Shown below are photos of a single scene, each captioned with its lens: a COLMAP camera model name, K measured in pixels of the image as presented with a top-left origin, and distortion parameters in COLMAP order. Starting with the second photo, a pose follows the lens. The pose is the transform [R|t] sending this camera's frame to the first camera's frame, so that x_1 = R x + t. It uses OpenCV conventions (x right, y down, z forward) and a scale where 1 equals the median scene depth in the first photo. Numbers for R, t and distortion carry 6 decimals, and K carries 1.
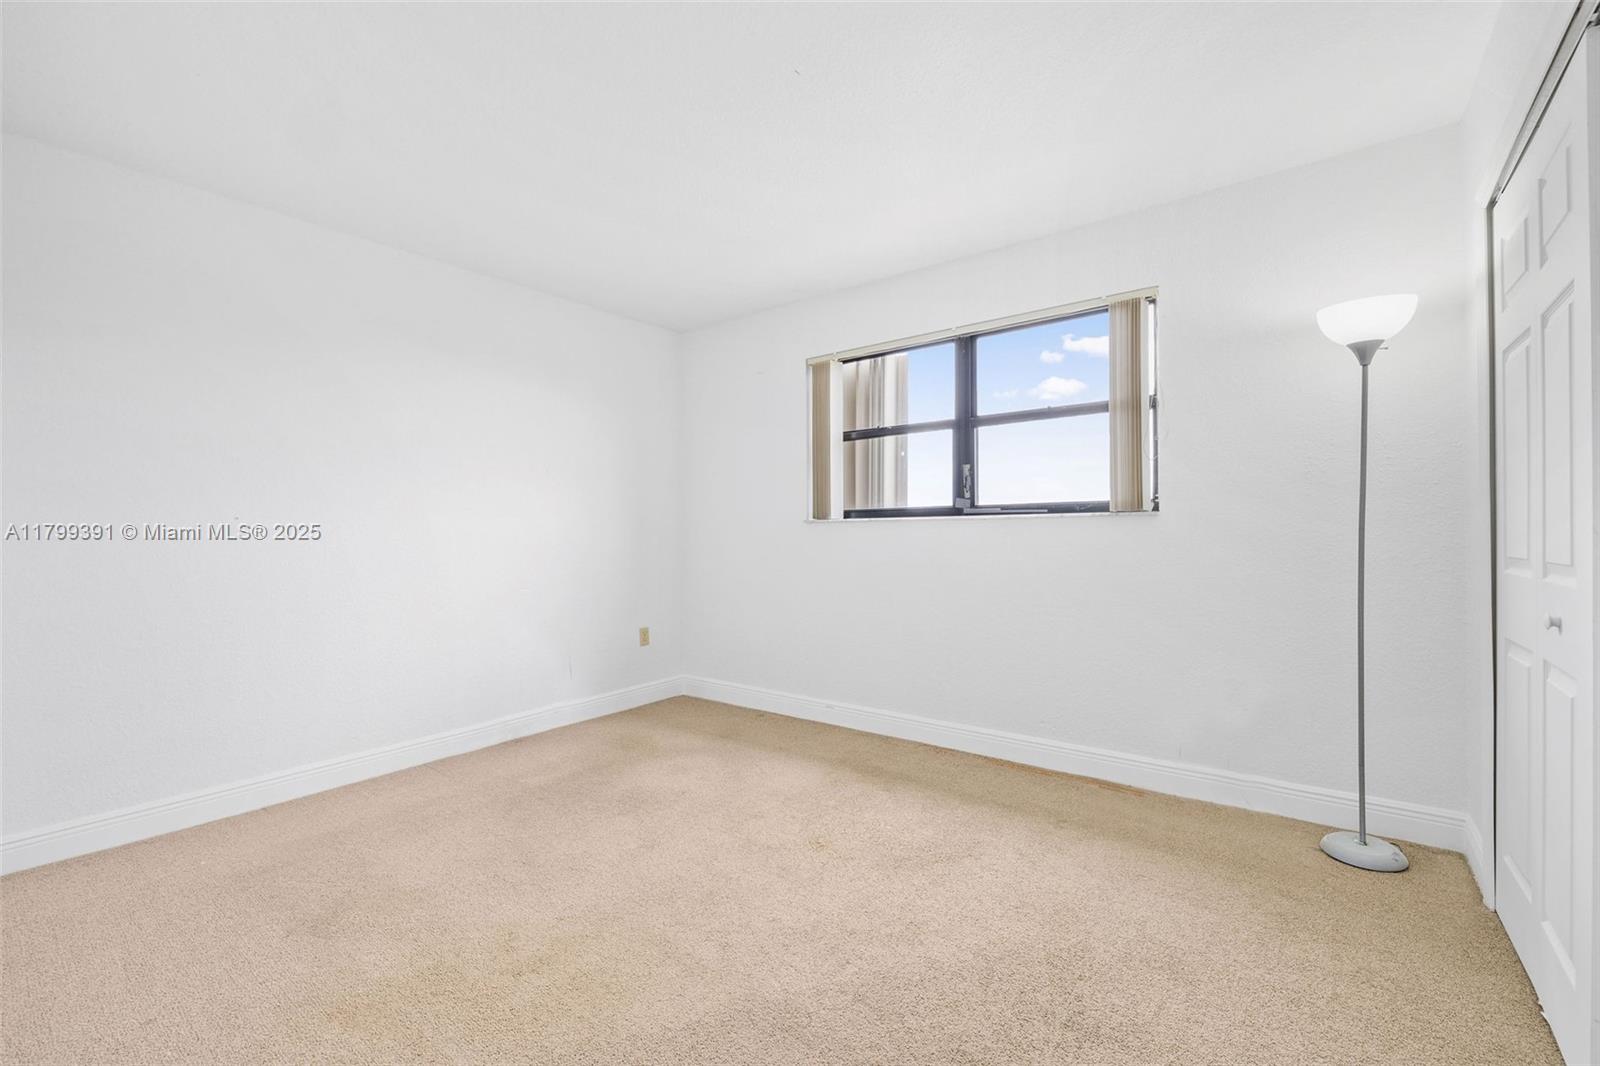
lens RADIAL K [[693.0, 0, 790.4], [0, 693.0, 538.2], [0, 0, 1]] dist [-0.000399, -0.000103]
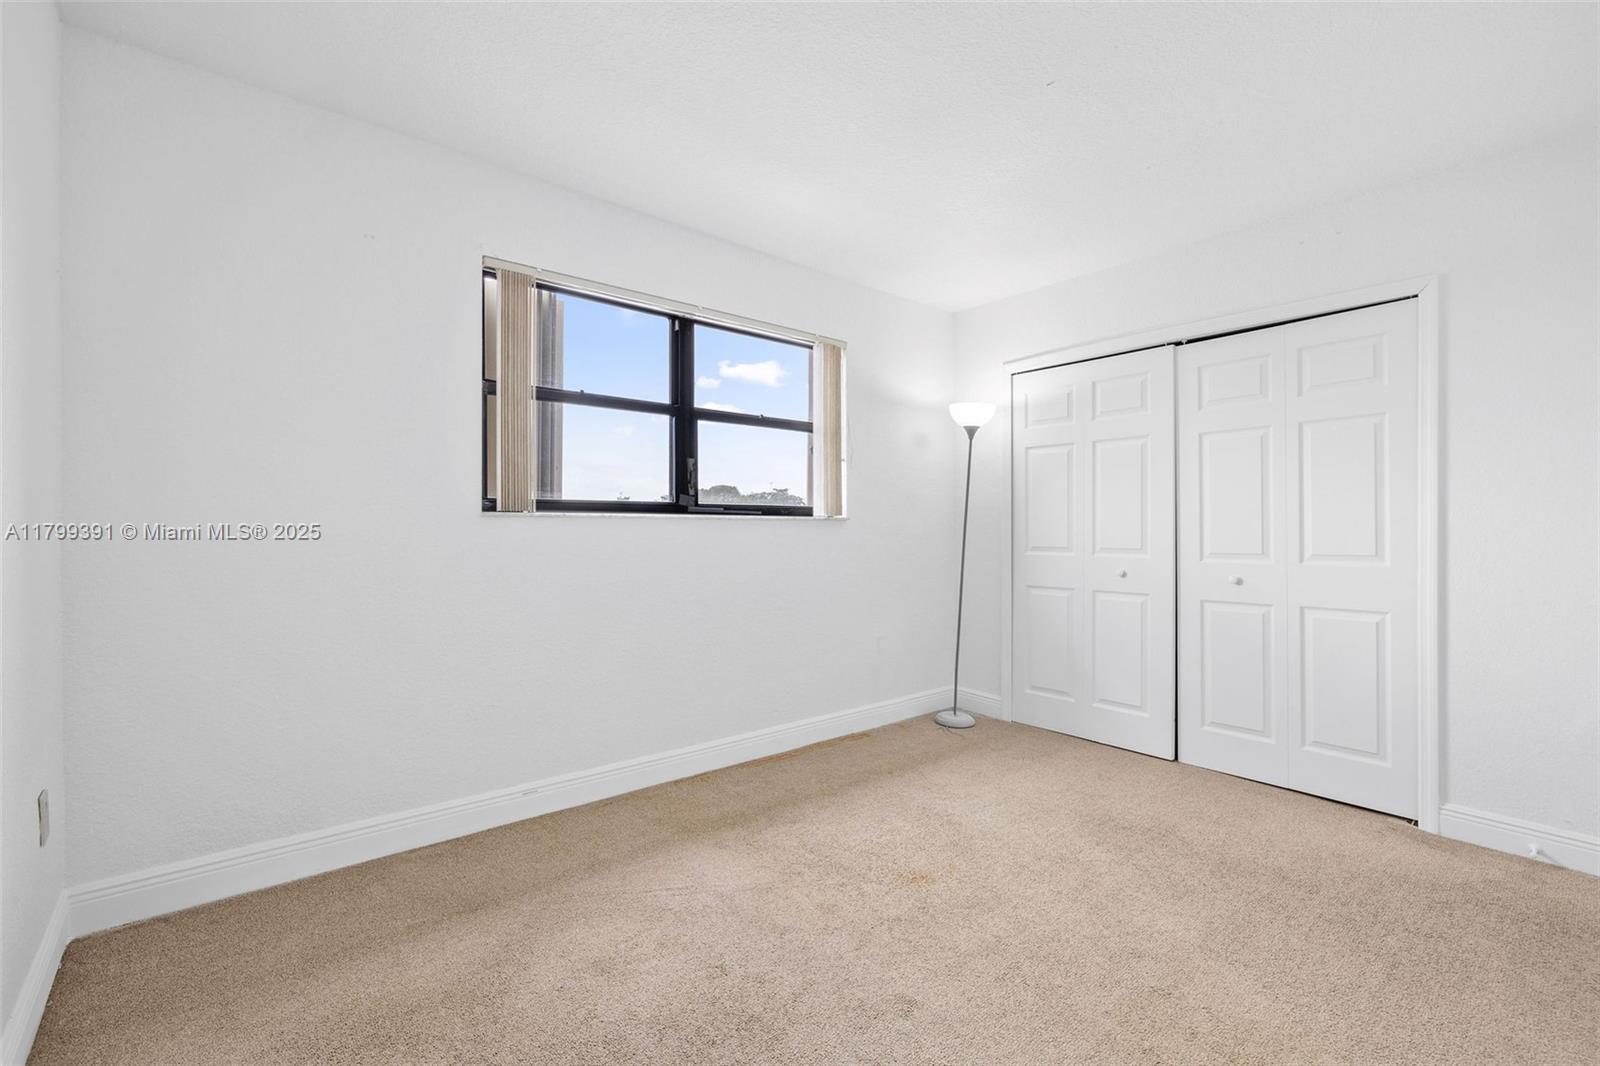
lens RADIAL K [[693.0, 0, 810.1], [0, 693.0, 523.0], [0, 0, 1]] dist [-0.000399, -0.000103]
pose [[0.183135, 0.015965, 0.982958, -0.617795], [0.002138, 0.999859, -0.016638, -0.005366], [-0.983085, 0.005149, 0.183075, 0.680018]]
